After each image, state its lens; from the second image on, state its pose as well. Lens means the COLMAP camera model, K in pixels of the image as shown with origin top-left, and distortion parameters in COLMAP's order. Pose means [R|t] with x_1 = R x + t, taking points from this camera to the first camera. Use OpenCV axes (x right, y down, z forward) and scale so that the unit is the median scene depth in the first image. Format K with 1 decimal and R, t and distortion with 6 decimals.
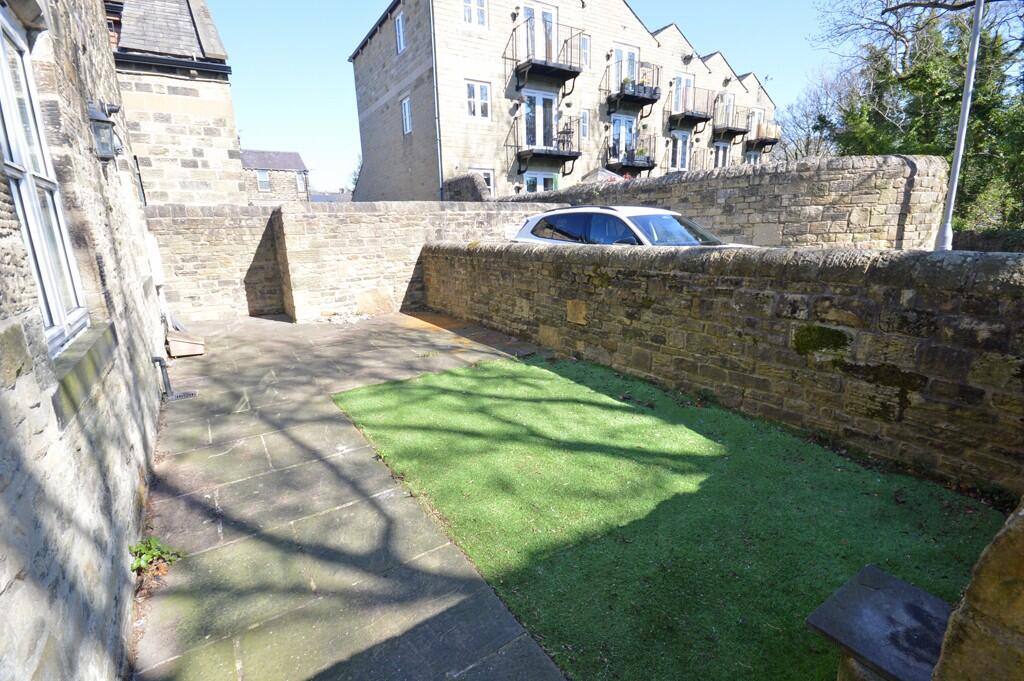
lens RADIAL K [[470.4, 0, 513.1], [0, 470.4, 340.3], [0, 0, 1]] dist [0.000141, 0.000161]
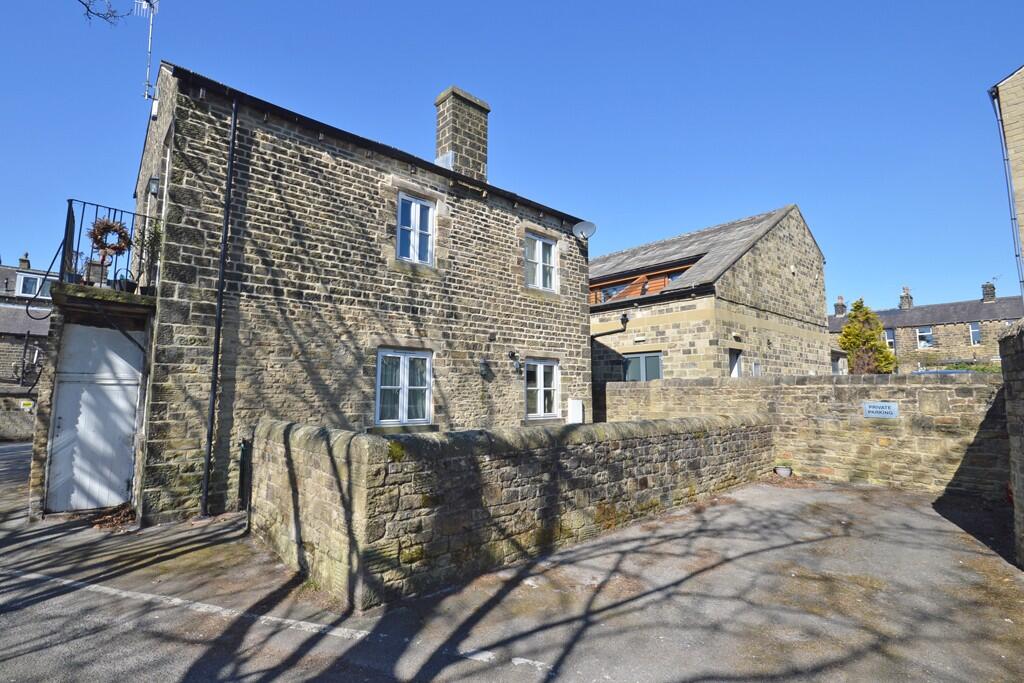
lens RADIAL K [[496.0, 0, 506.1], [0, 496.0, 334.6], [0, 0, 1]] dist [0.000104, -0.001722]
pose [[0.138555, -0.088273, -0.986413, 0.877046], [-0.238541, 0.963721, -0.119749, -0.110231], [0.961197, 0.251892, 0.112472, 0.276874]]
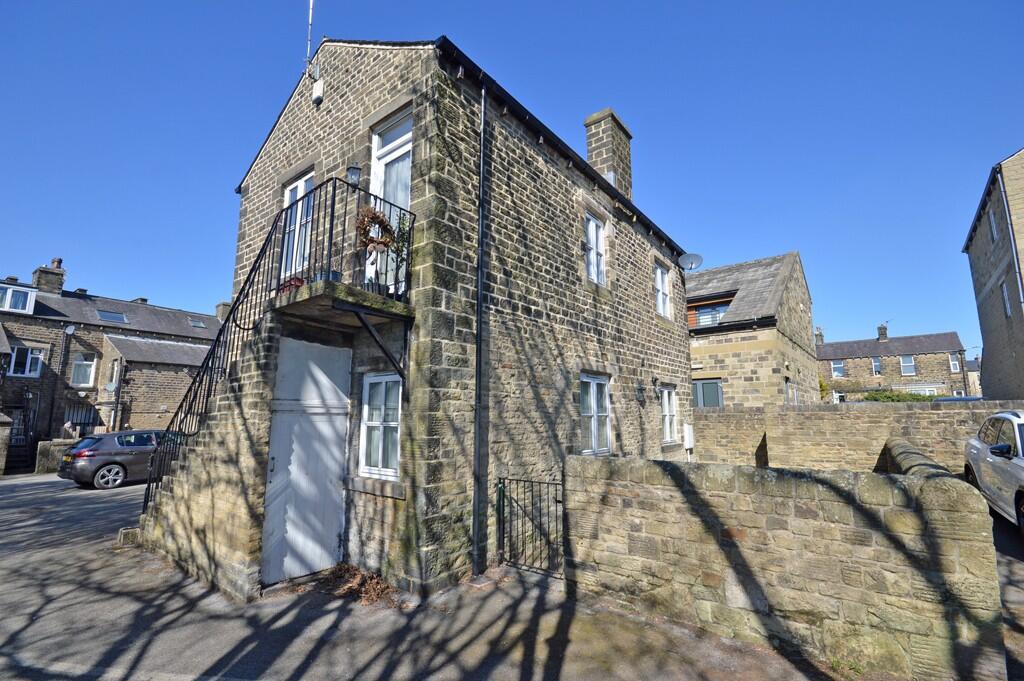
lens RADIAL K [[462.8, 0, 520.2], [0, 462.8, 343.8], [0, 0, 1]] dist [-0.003387, 0.000405]
pose [[0.326552, -0.120955, -0.937408, 0.621210], [-0.226579, 0.952842, -0.201877, 0.010870], [0.917620, 0.278320, 0.283746, -0.231860]]
